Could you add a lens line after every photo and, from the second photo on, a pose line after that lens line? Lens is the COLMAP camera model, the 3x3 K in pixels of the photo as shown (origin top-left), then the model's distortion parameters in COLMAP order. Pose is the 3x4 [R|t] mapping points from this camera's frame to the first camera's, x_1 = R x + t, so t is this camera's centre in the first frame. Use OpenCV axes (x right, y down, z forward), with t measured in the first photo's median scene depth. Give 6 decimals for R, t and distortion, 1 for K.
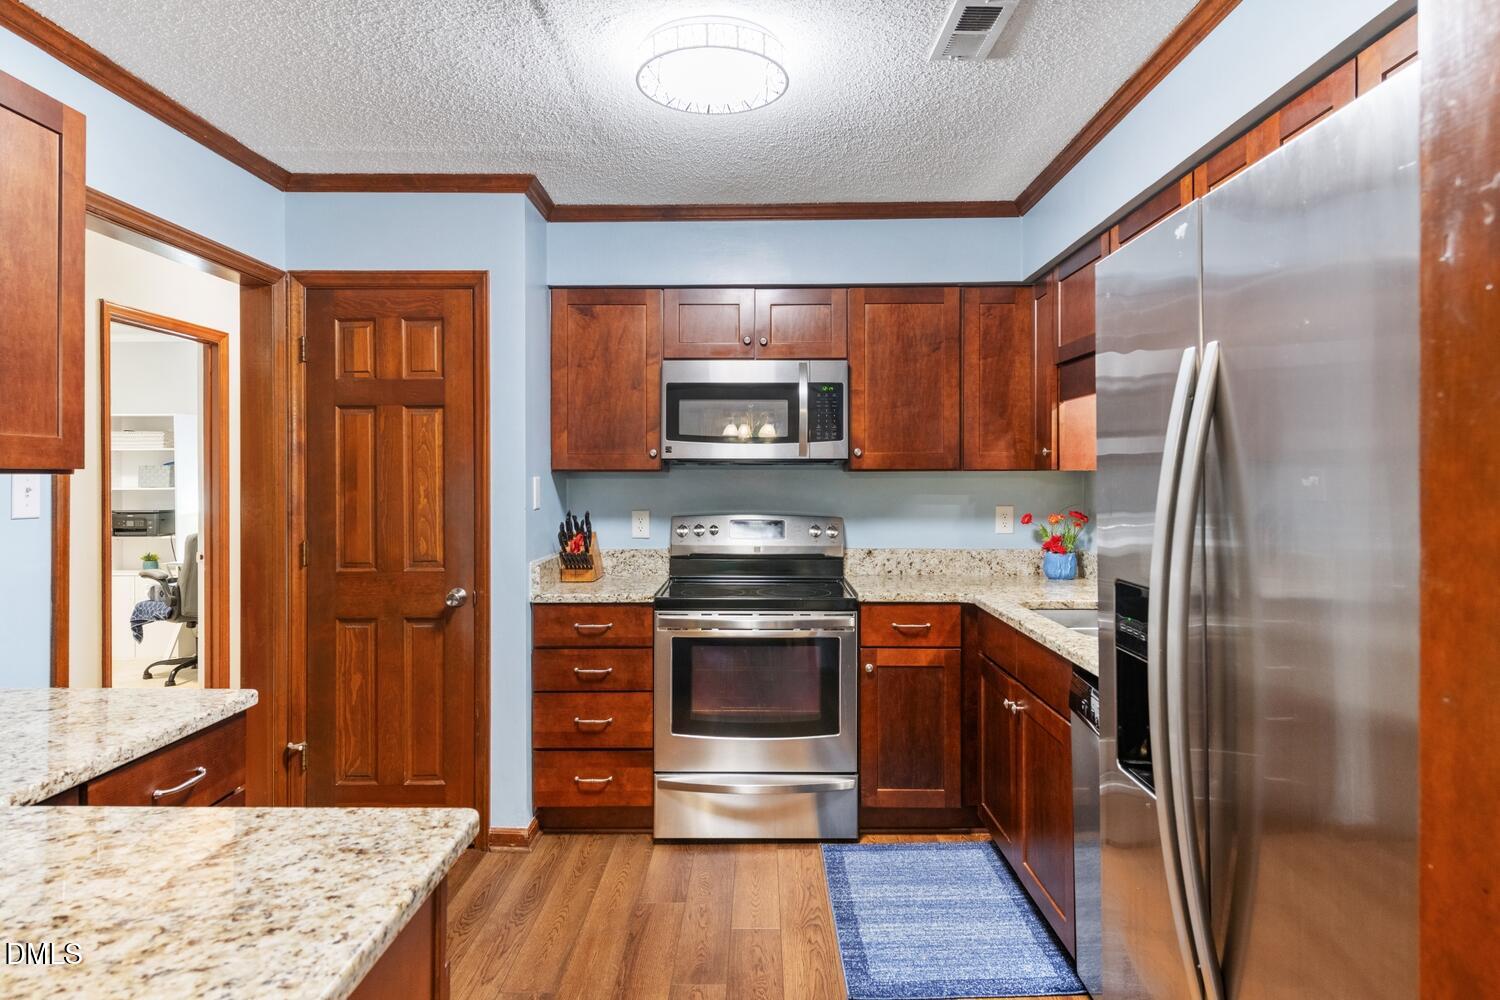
lens RADIAL K [[894.5, 0, 735.5], [0, 894.5, 483.8], [0, 0, 1]] dist [0.014250, -0.006677]
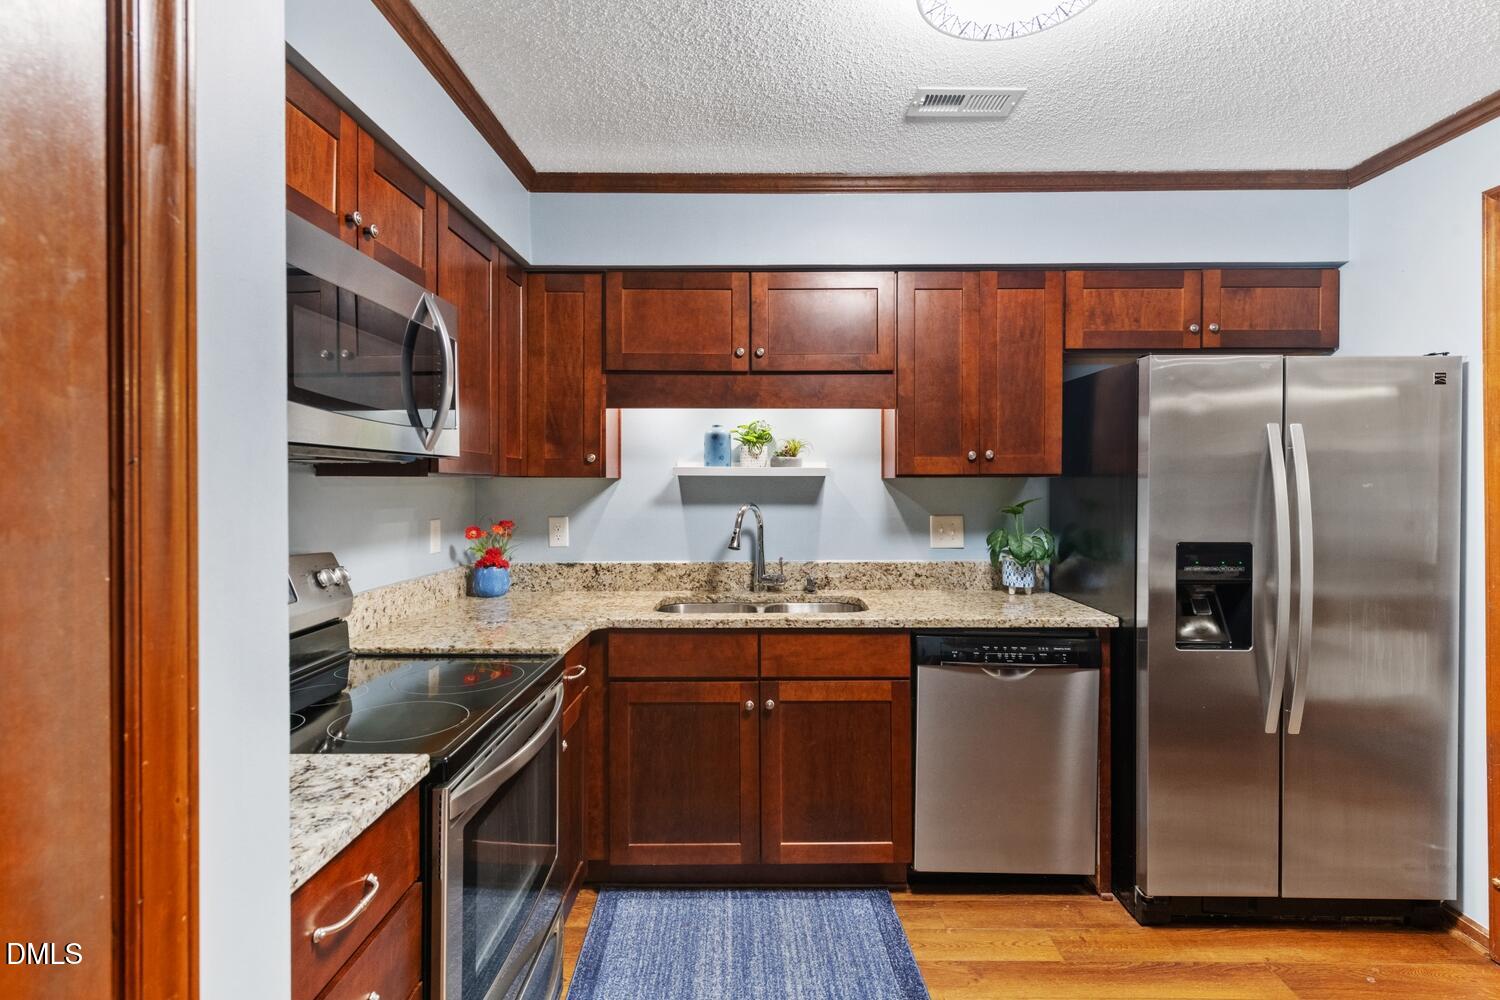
lens RADIAL K [[743.5, 0, 761.6], [0, 743.5, 488.6], [0, 0, 1]] dist [0.009391, -0.000944]
pose [[-0.027809, -0.006801, 0.999590, -0.459538], [0.008919, 0.999935, 0.007051, -0.007198], [-0.999573, 0.009111, -0.027747, 0.848645]]
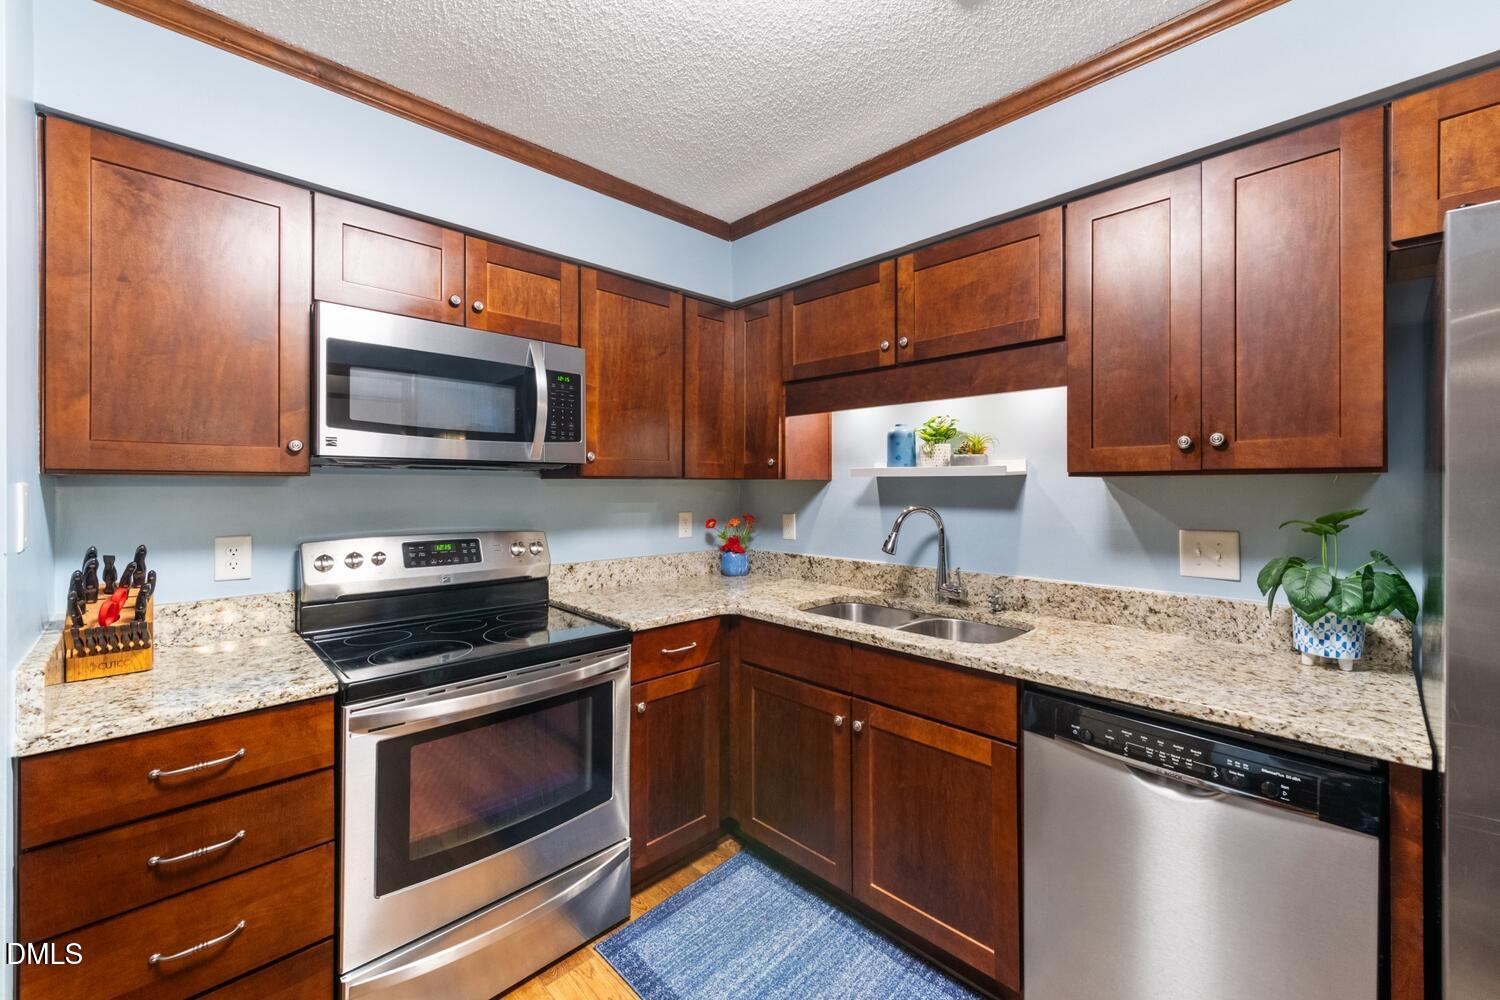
lens RADIAL K [[601.5, 0, 753.8], [0, 601.5, 486.7], [0, 0, 1]] dist [0.008608, -0.002364]
pose [[0.696101, 0.000152, 0.717944, -0.189282], [0.004617, 0.999978, -0.004687, -0.002615], [-0.717929, 0.006577, 0.696085, 0.516771]]
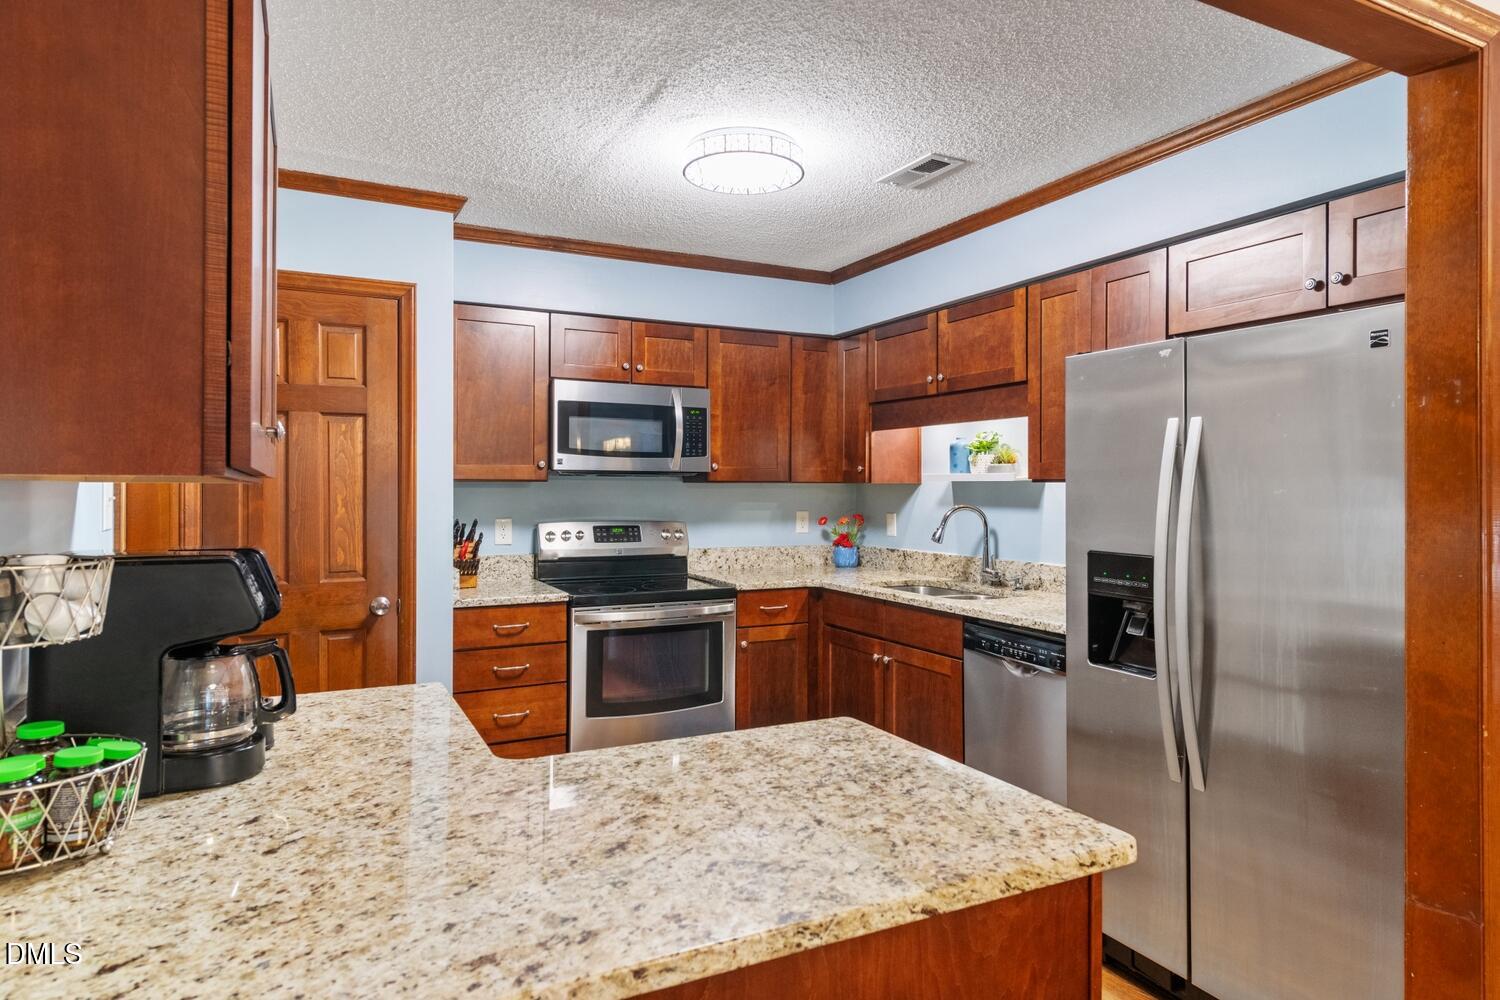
lens RADIAL K [[894.5, 0, 744.1], [0, 894.5, 493.3], [0, 0, 1]] dist [0.014250, -0.006677]
pose [[0.884332, 0.000608, 0.466858, -0.416402], [-0.000383, 1.000000, -0.000576, 0.000906], [-0.466859, 0.000331, 0.884332, -0.075228]]
